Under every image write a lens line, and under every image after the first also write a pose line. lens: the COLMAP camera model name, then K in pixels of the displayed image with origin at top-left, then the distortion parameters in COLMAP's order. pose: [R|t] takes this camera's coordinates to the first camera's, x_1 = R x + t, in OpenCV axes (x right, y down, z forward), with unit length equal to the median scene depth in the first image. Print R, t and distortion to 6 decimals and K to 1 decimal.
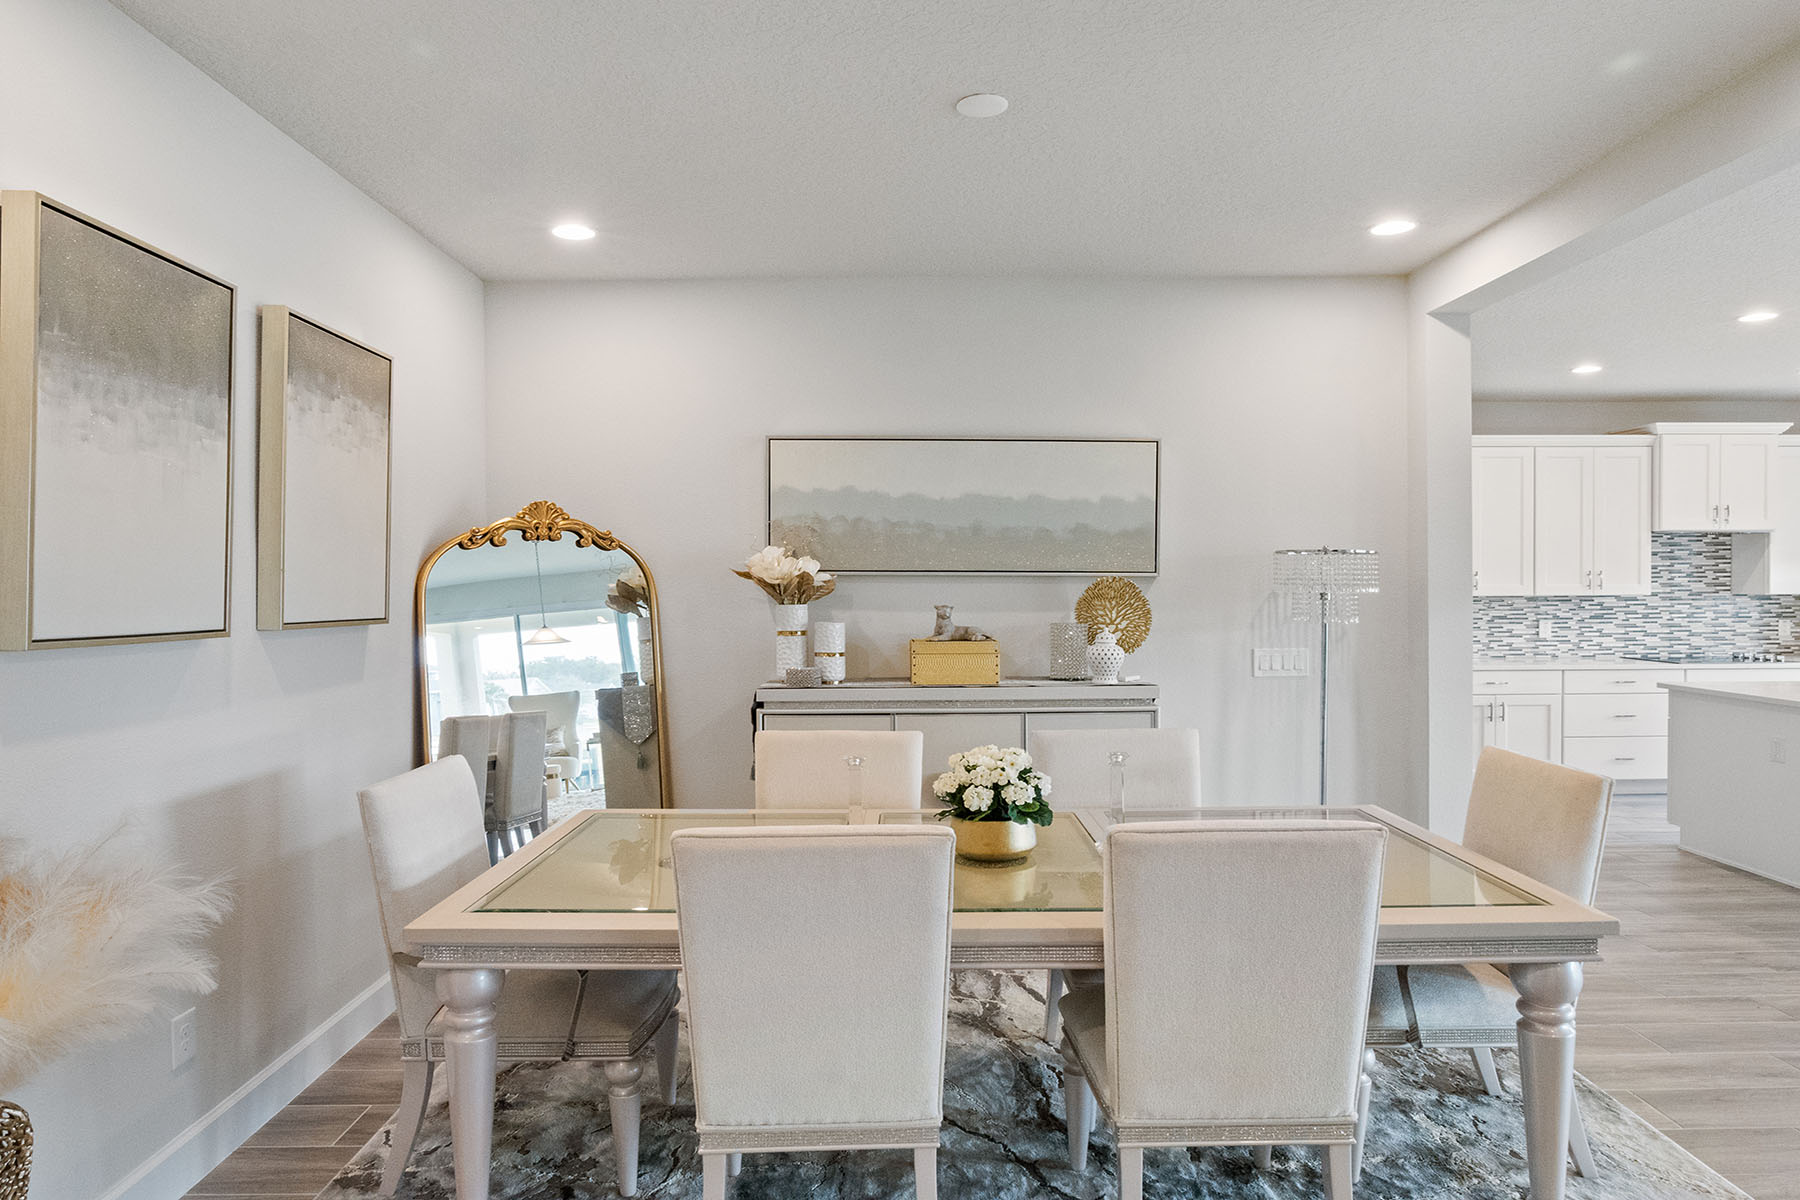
lens RADIAL K [[1088.6, 0, 908.5], [0, 1088.6, 599.9], [0, 0, 1]] dist [-0.032599, 0.012298]
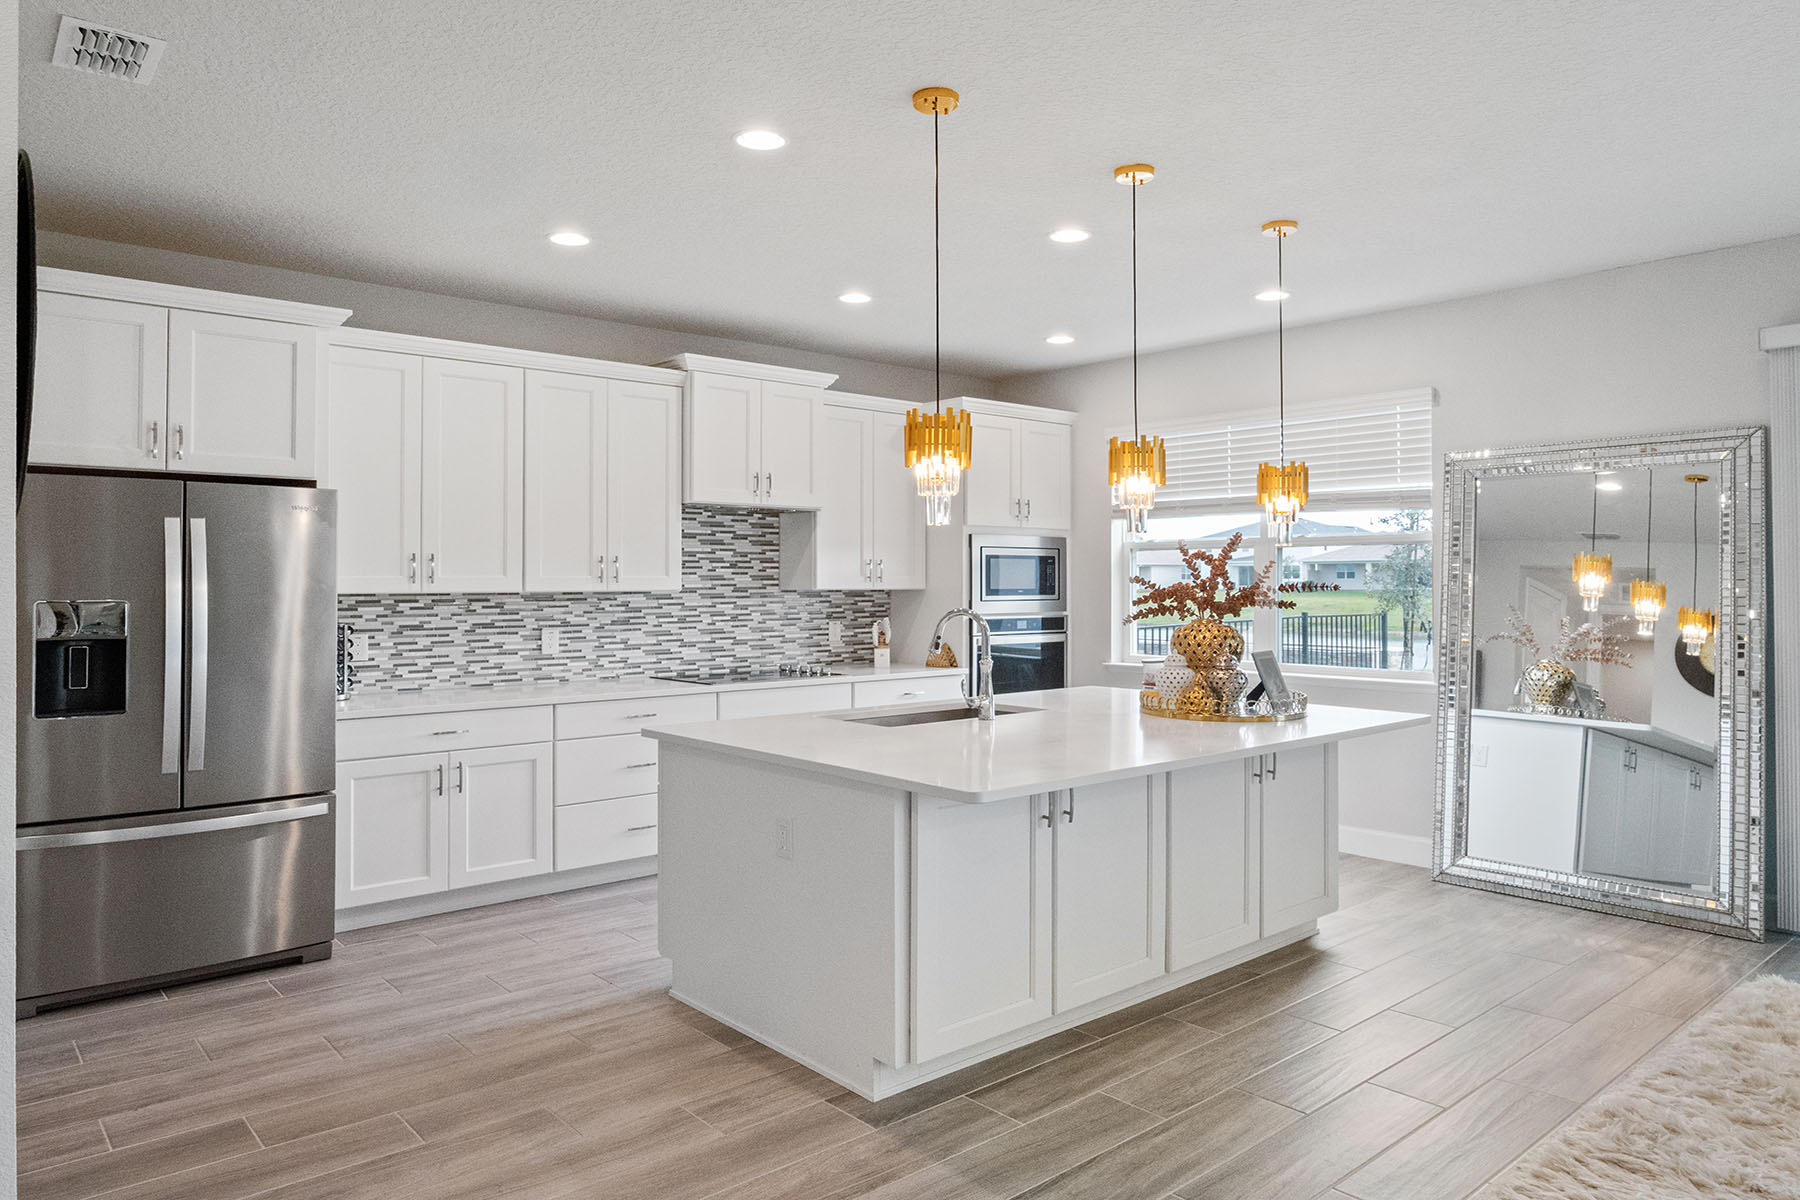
lens RADIAL K [[1154.8, 0, 904.8], [0, 1154.8, 579.2], [0, 0, 1]] dist [-0.012520, 0.003875]
pose [[0.757204, 0.005211, 0.653157, 0.282302], [0.009080, 0.999788, -0.018503, 0.003172], [-0.653115, 0.019941, 0.756996, 0.296712]]
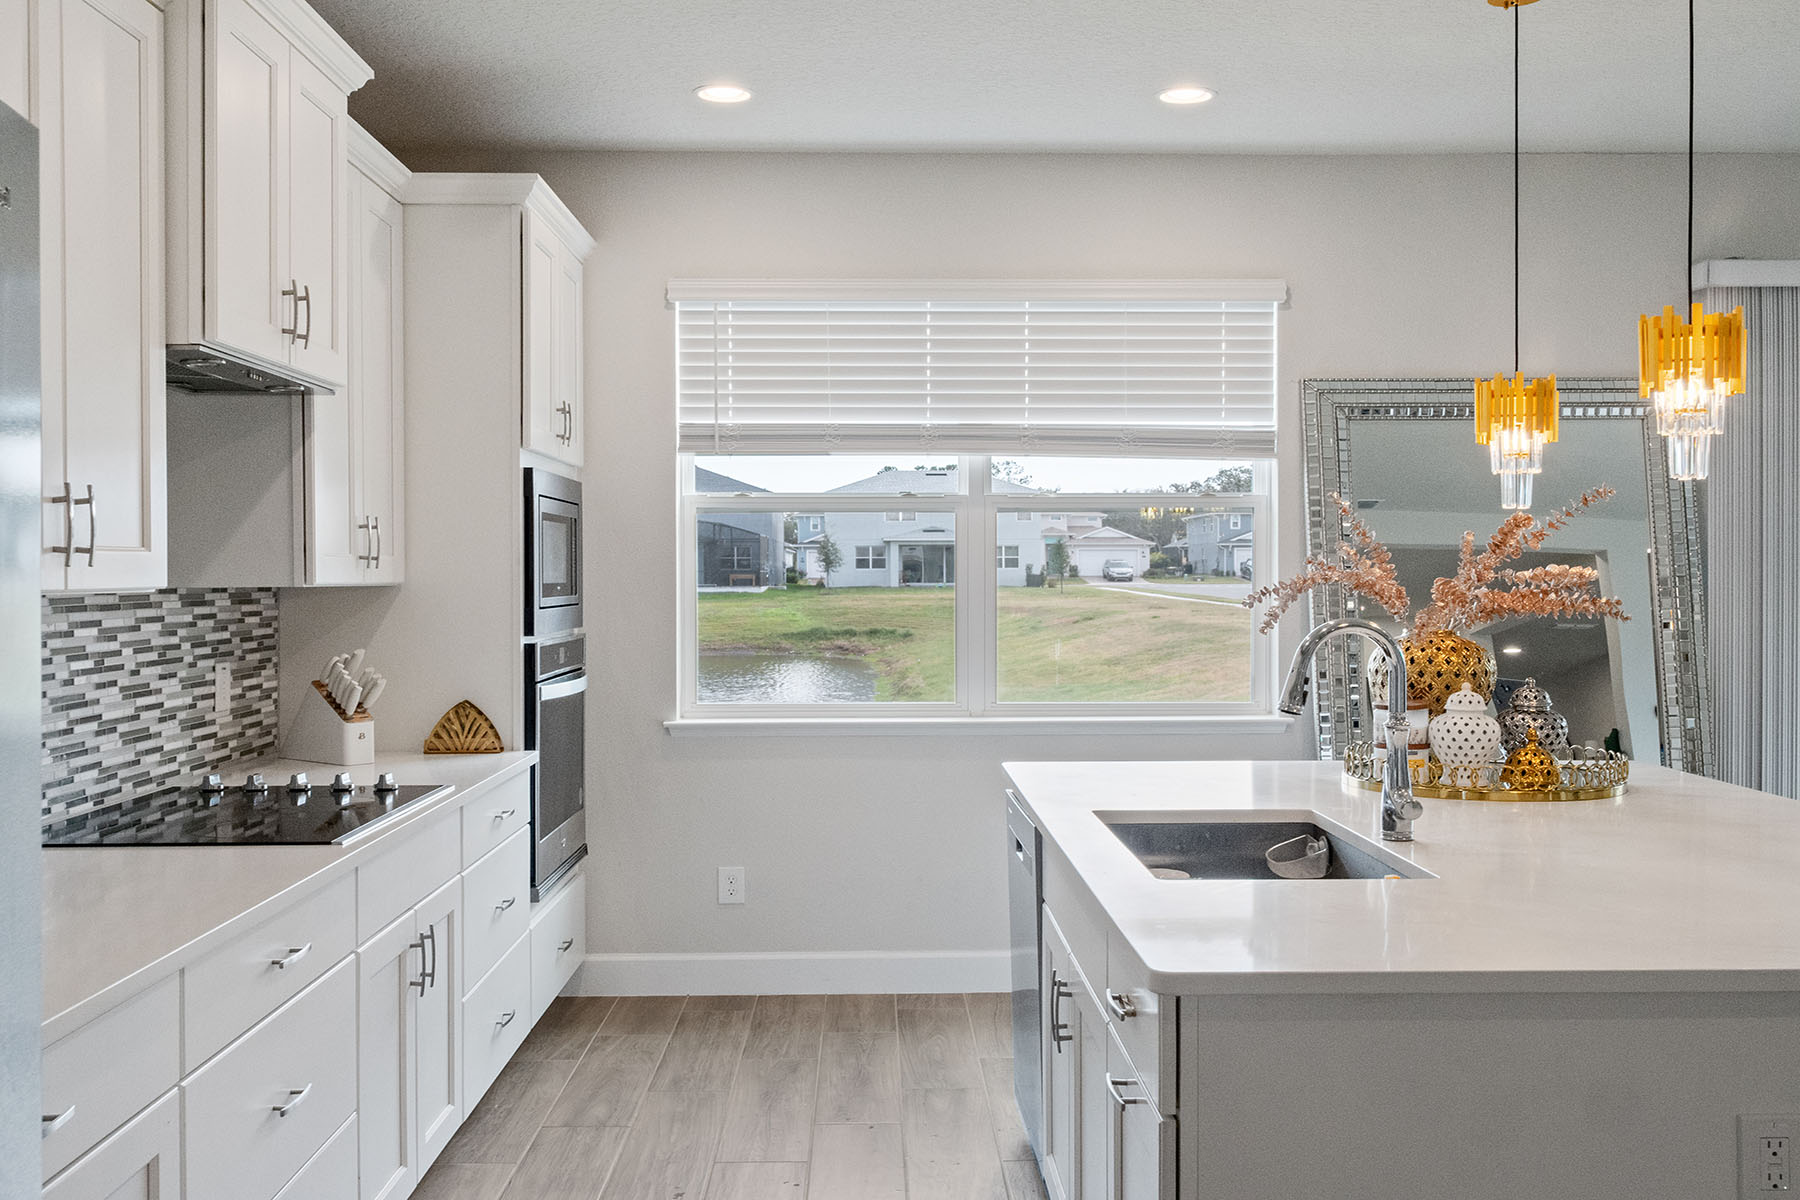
lens RADIAL K [[1767.7, 0, 893.7], [0, 1767.7, 592.2], [0, 0, 1]] dist [-0.003242, 0.000000]
pose [[-0.020713, -0.006564, 0.999764, 0.257553], [0.019283, 0.999790, 0.006964, -0.003685], [-0.999599, 0.019423, -0.020582, 0.801639]]
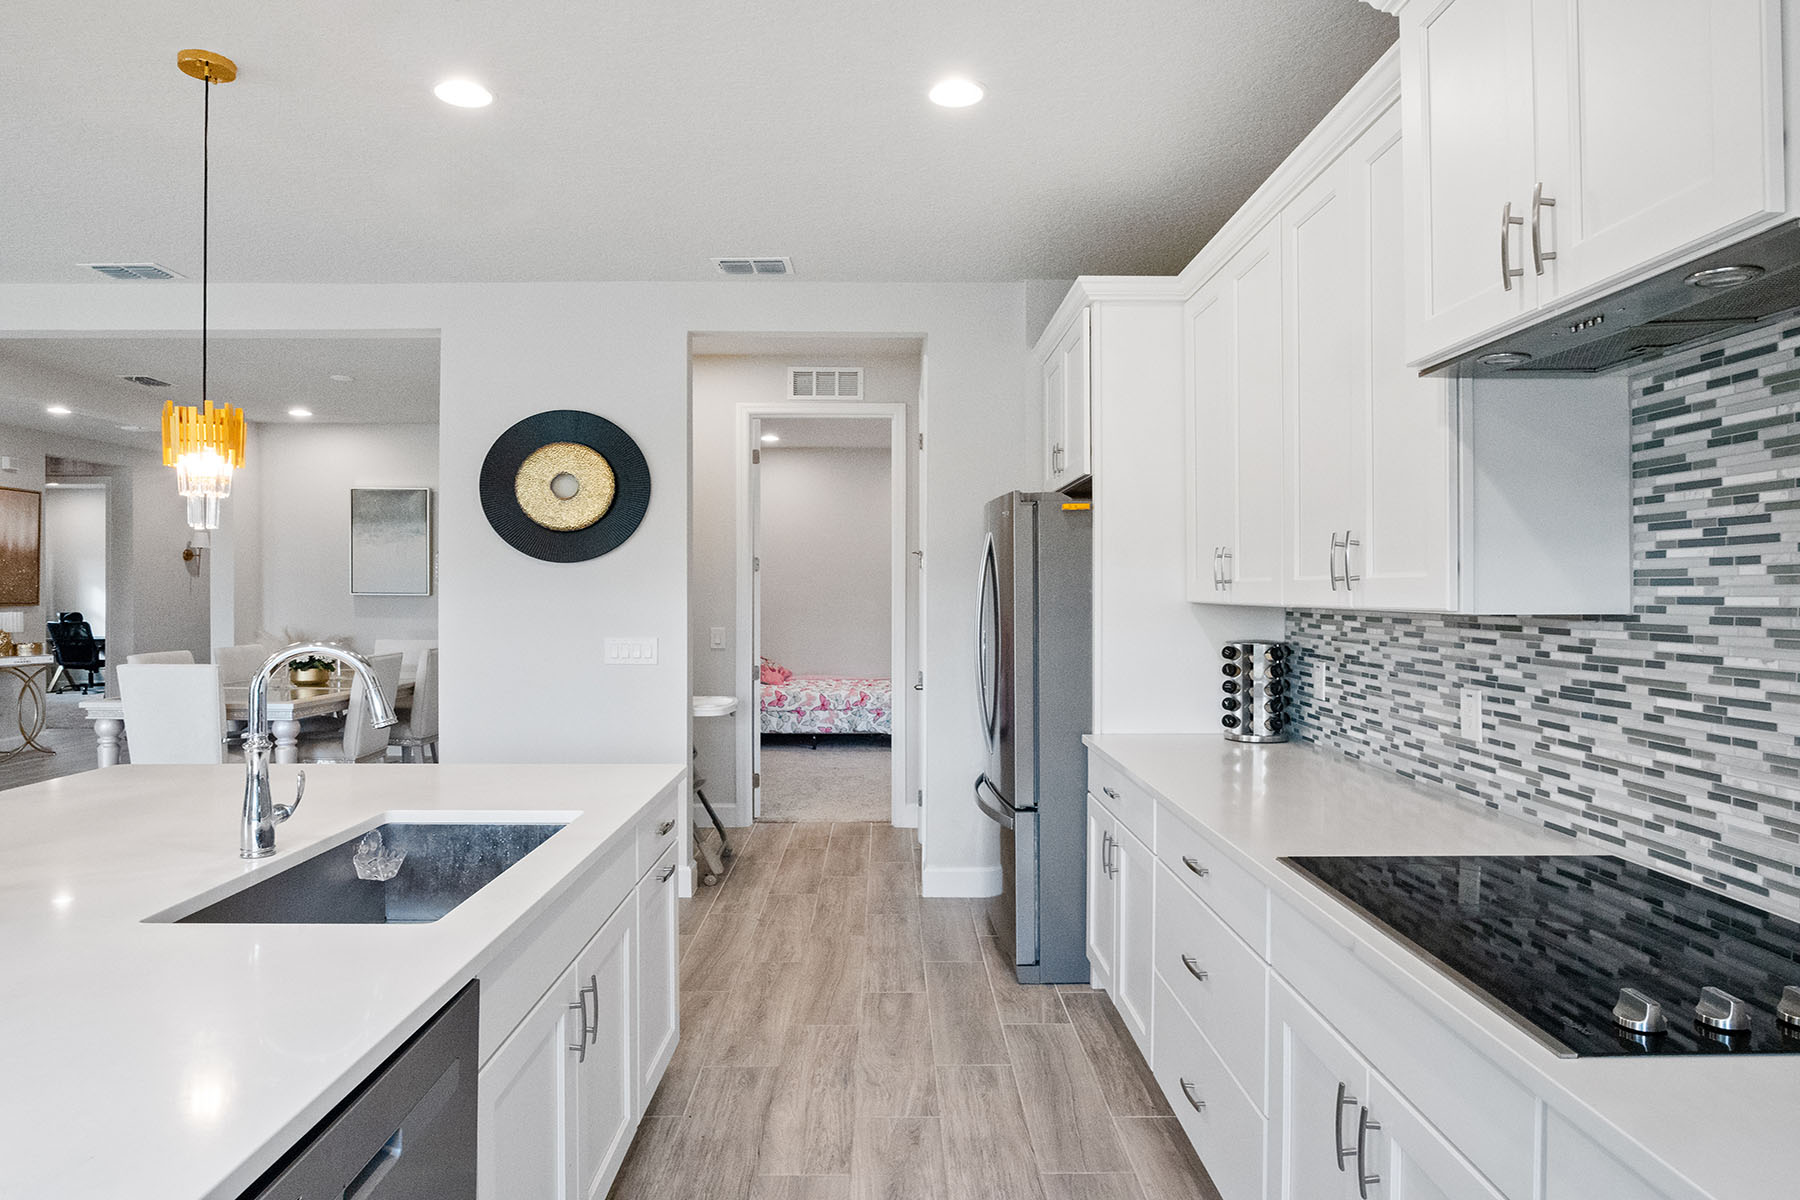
lens RADIAL K [[1088.6, 0, 905.5], [0, 1088.6, 593.3], [0, 0, 1]] dist [-0.032599, 0.012298]
pose [[0.009489, 0.007751, -0.999925, 0.915327], [-0.018544, 0.999799, 0.007574, -0.008569], [0.999783, 0.018470, 0.009631, 0.826767]]
